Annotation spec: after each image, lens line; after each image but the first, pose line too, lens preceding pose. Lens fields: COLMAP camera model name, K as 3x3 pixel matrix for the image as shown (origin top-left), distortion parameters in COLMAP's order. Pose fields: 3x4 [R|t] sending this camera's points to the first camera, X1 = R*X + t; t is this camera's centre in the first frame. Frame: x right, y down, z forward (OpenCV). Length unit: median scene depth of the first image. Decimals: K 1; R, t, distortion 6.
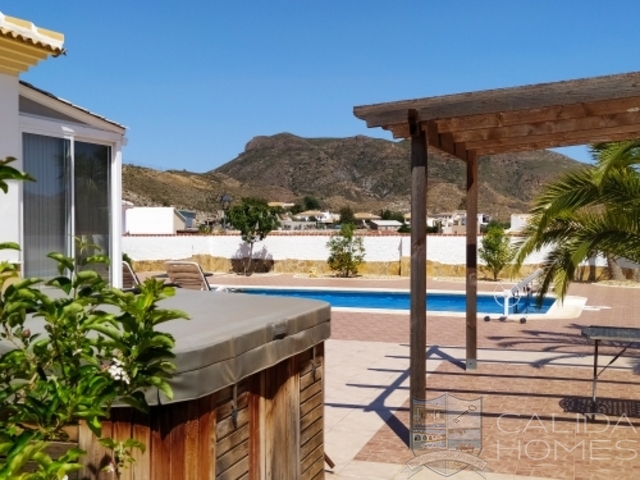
lens RADIAL K [[839.9, 0, 318.4], [0, 839.9, 240.9], [0, 0, 1]] dist [0.082293, 0.000000]
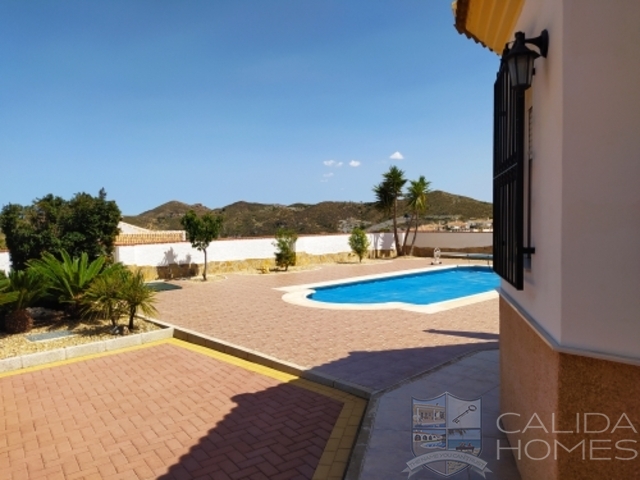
lens RADIAL K [[481.4, 0, 320.9], [0, 481.4, 238.1], [0, 0, 1]] dist [0.049051, -0.039238]
pose [[0.443143, -0.037841, 0.895652, -0.567559], [0.035963, 0.999055, 0.024416, -0.021537], [-0.895729, 0.021391, 0.444085, 0.585910]]
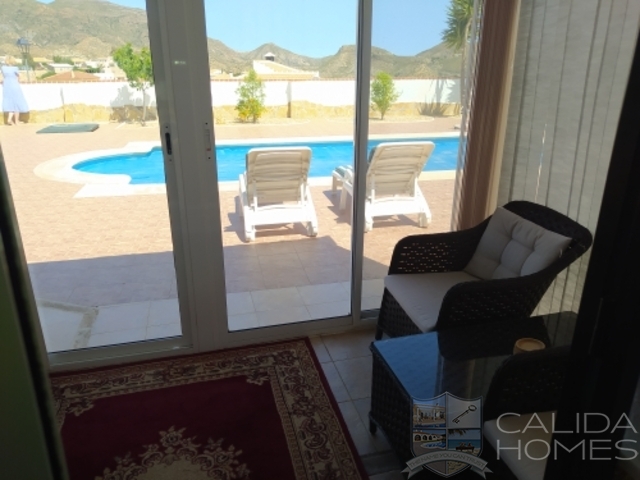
lens RADIAL K [[481.4, 0, 314.8], [0, 481.4, 242.5], [0, 0, 1]] dist [0.049051, -0.039238]
pose [[0.851024, -0.180978, 0.492956, -0.219052], [0.012772, 0.945592, 0.325104, -0.011073], [-0.524972, -0.270375, 0.807032, 0.392510]]
